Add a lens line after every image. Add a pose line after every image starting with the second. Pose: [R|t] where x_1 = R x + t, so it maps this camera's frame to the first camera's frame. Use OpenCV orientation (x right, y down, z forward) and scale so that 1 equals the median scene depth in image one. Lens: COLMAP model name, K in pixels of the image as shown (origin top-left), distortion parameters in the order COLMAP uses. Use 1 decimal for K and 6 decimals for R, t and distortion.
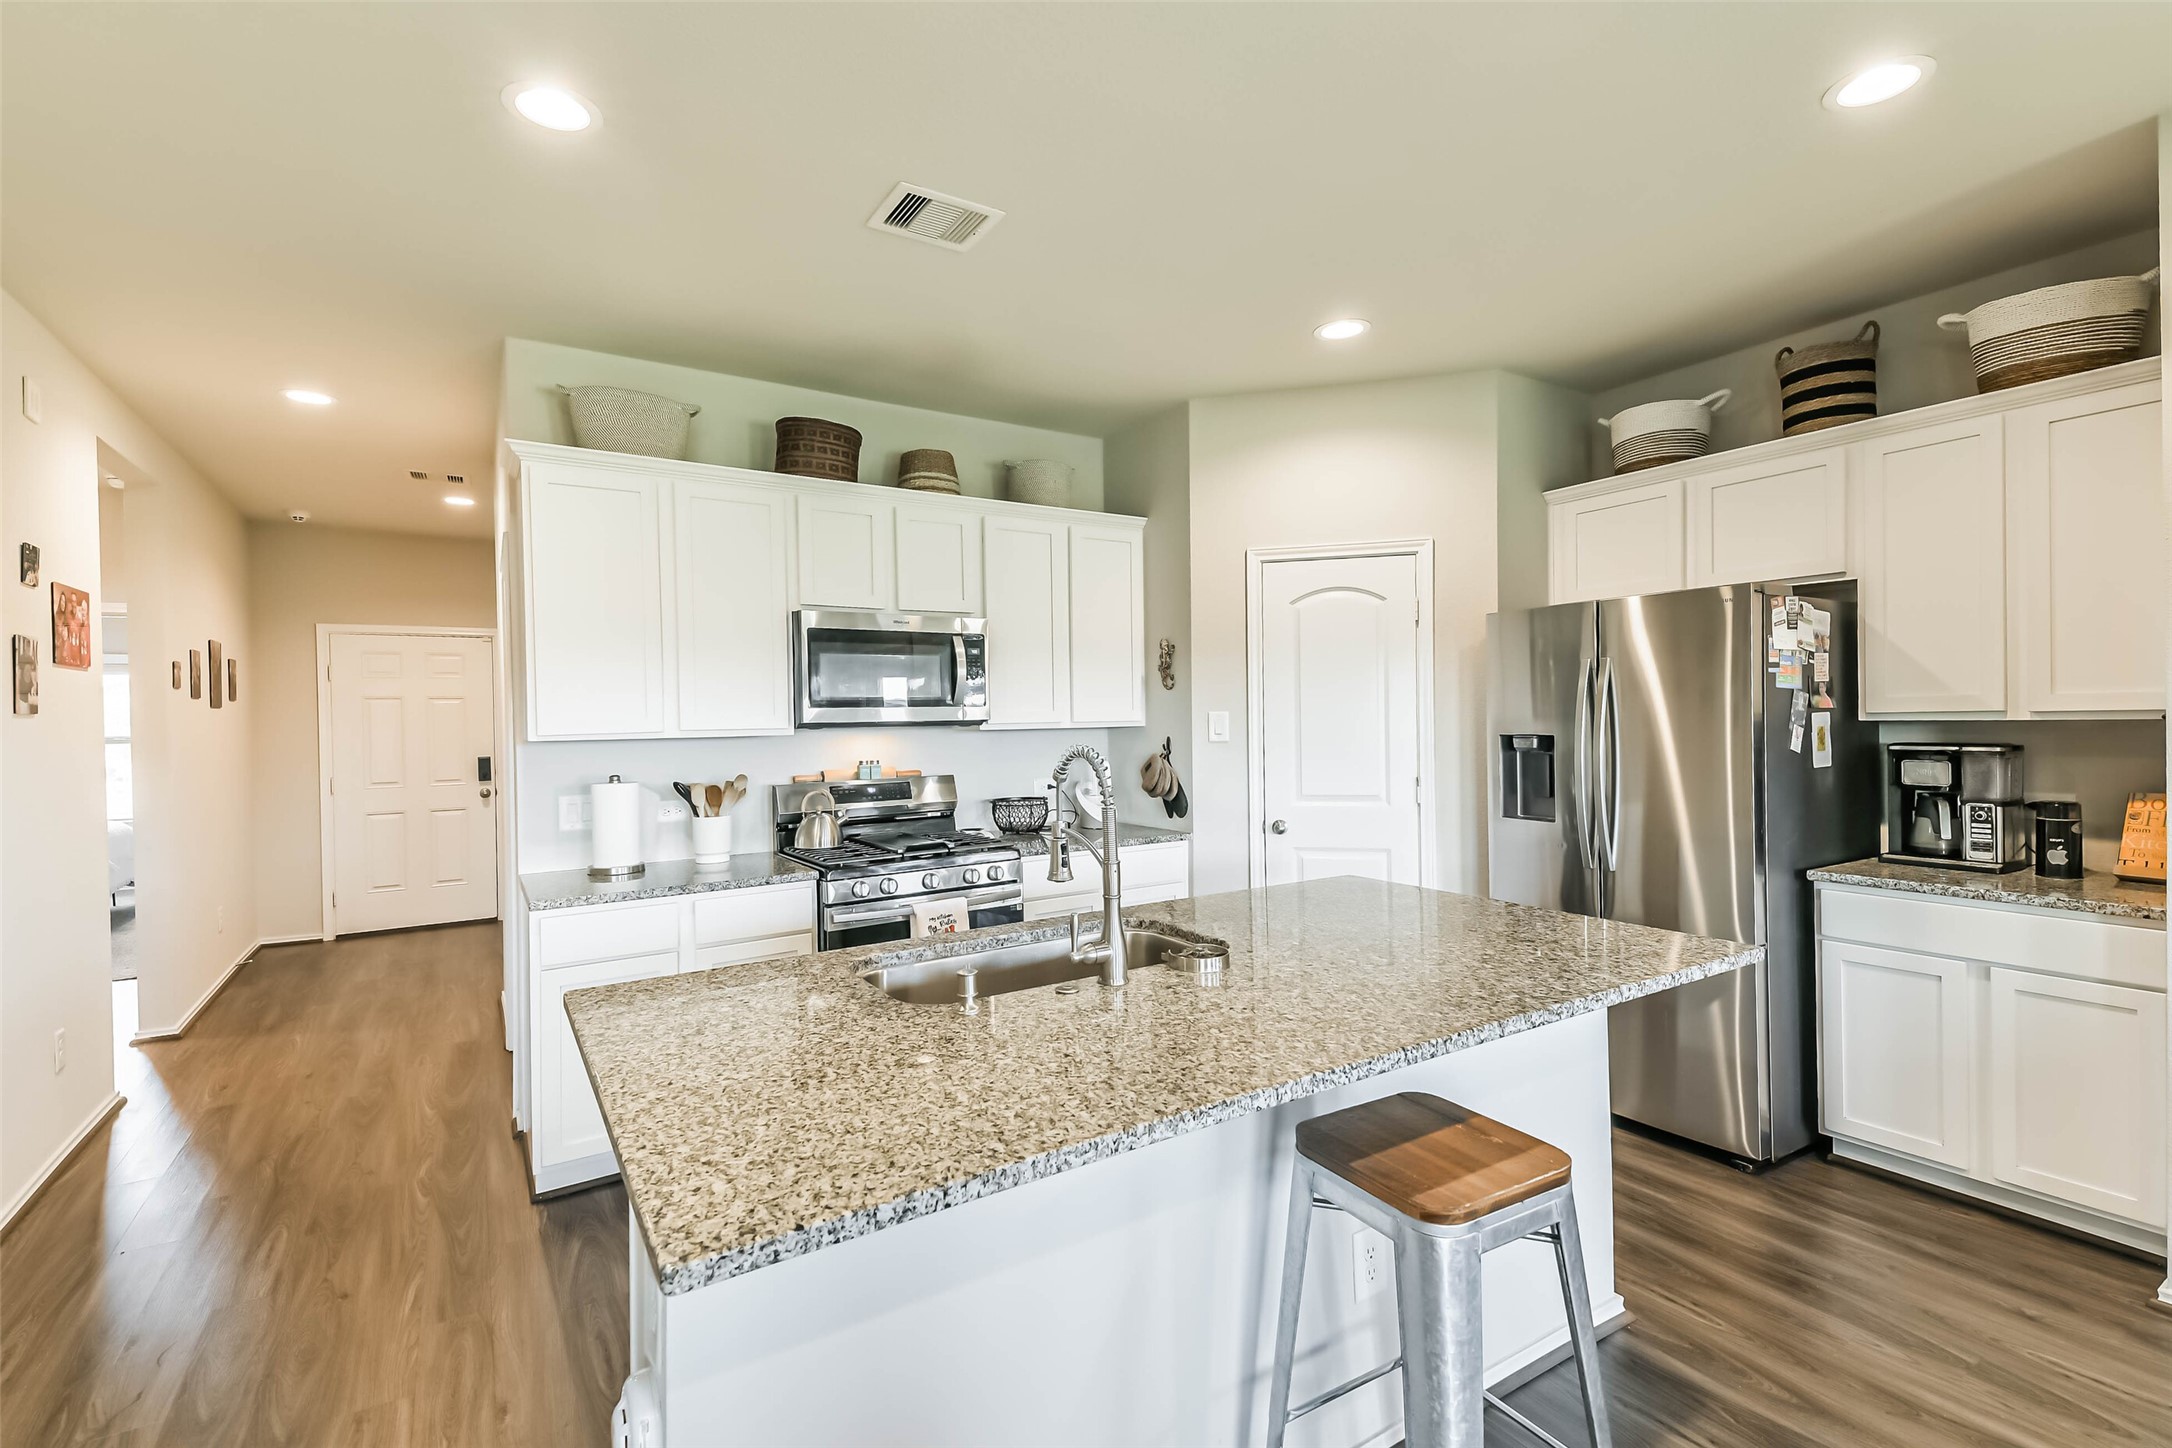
lens RADIAL K [[948.7, 0, 1100.5], [0, 948.7, 730.9], [0, 0, 1]] dist [0.017502, -0.000465]
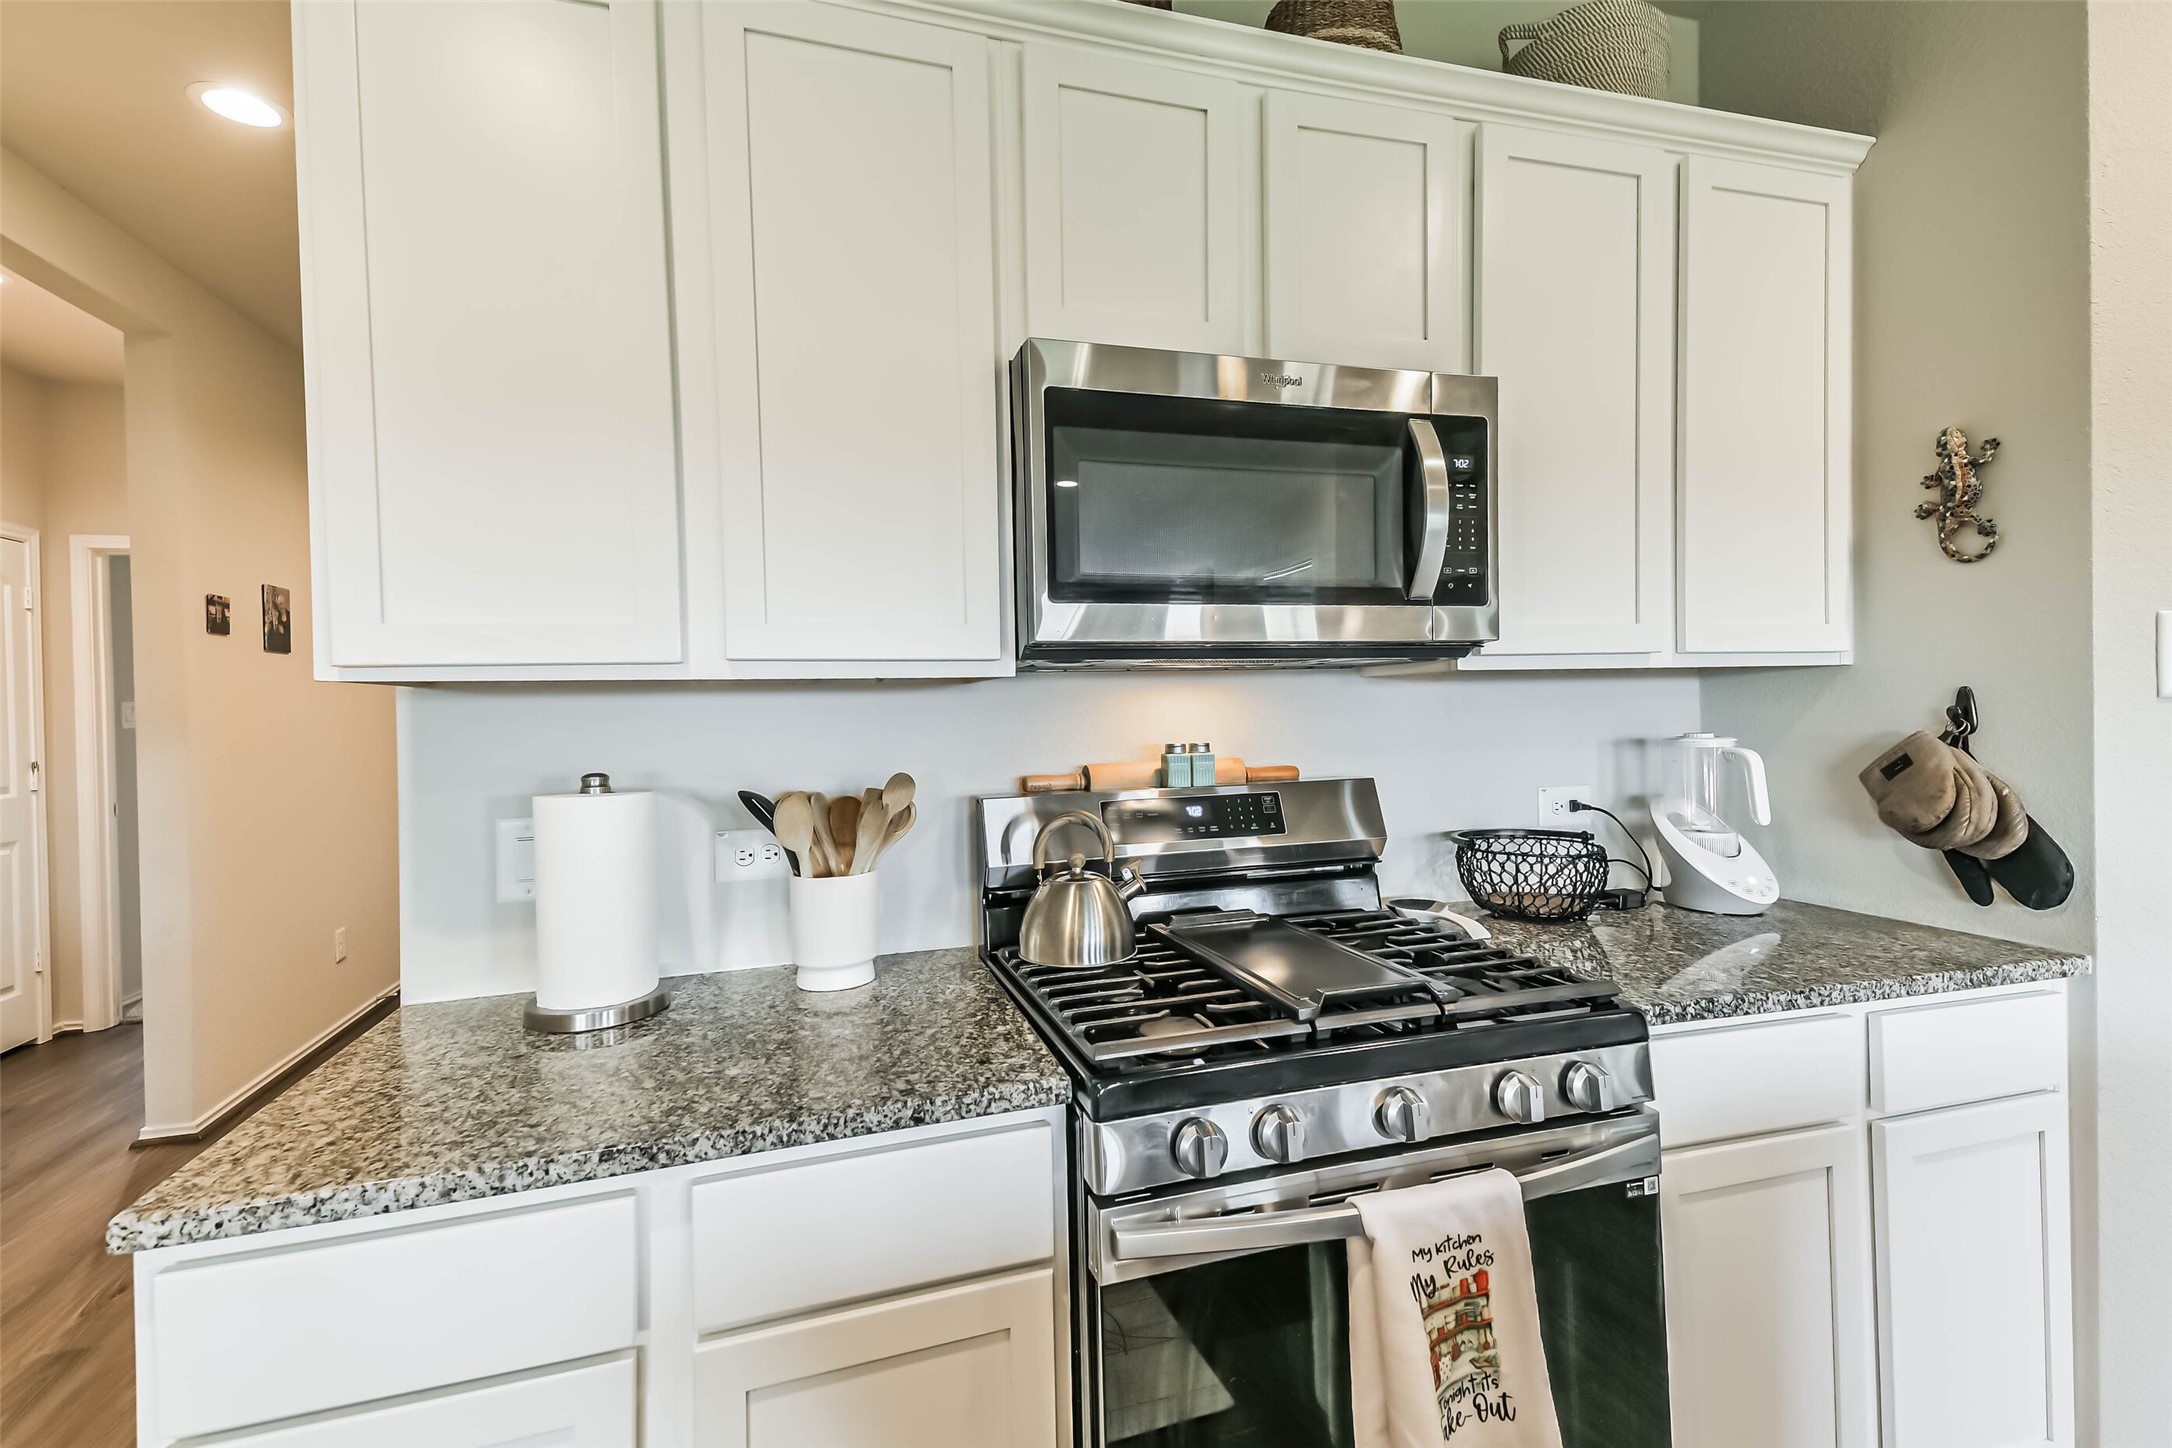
lens RADIAL K [[948.7, 0, 1081.4], [0, 948.7, 712.3], [0, 0, 1]] dist [0.017502, -0.000465]
pose [[0.958207, -0.000907, -0.286075, -0.180804], [0.000359, 0.999998, -0.001971, 0.019574], [0.286076, 0.001786, 0.958205, 0.620253]]
